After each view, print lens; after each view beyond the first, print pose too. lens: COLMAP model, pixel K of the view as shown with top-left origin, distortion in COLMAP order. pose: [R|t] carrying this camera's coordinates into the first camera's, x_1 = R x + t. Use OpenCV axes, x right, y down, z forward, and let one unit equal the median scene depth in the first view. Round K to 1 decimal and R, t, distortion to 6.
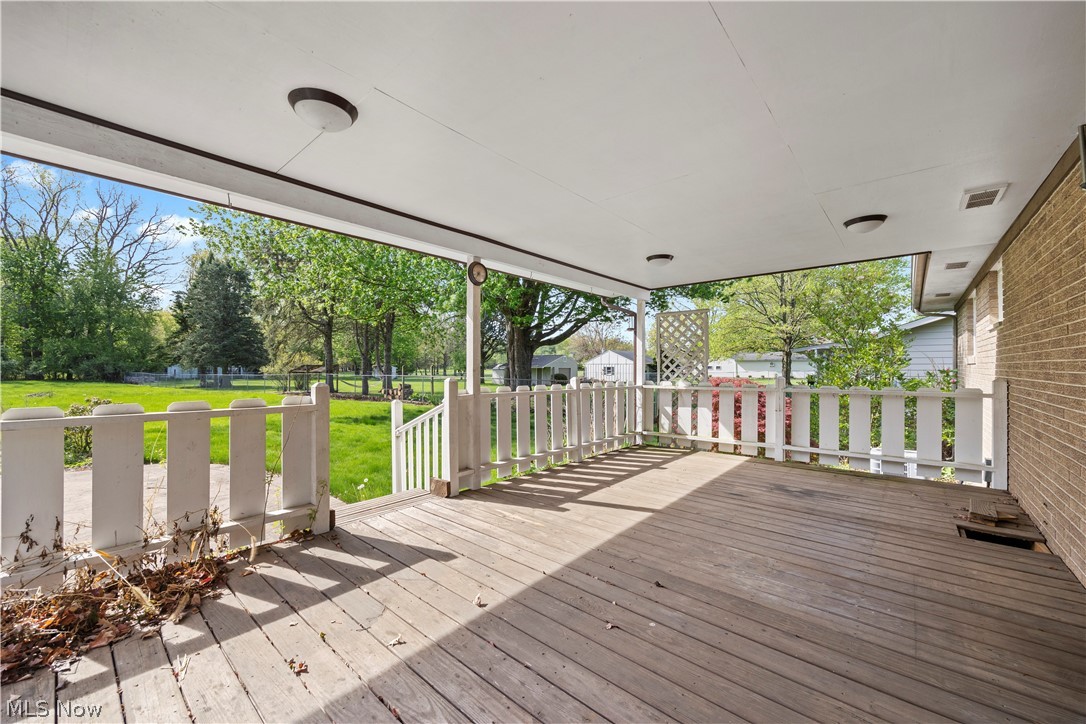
lens RADIAL K [[419.3, 0, 538.7], [0, 419.3, 369.3], [0, 0, 1]] dist [-0.001226, -0.000163]
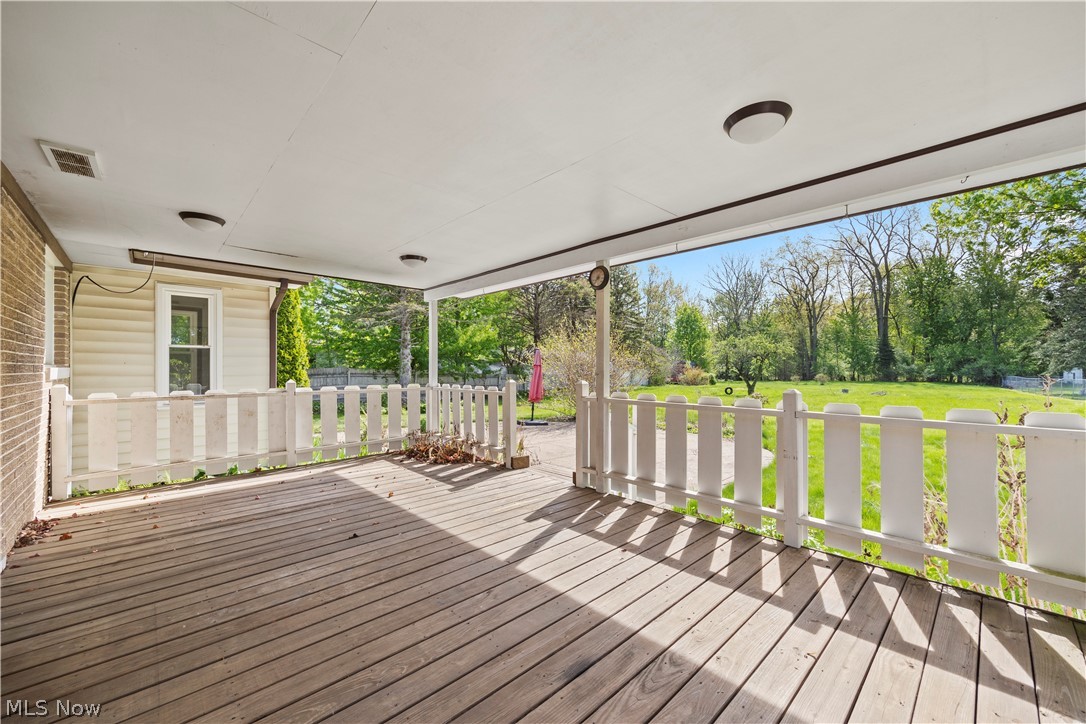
lens RADIAL K [[419.3, 0, 542.5], [0, 419.3, 367.1], [0, 0, 1]] dist [-0.001226, -0.000163]
pose [[-0.092821, -0.010458, -0.995628, 0.810751], [-0.003204, 0.999943, -0.010204, -0.001953], [0.995678, 0.002242, -0.092849, 0.895613]]
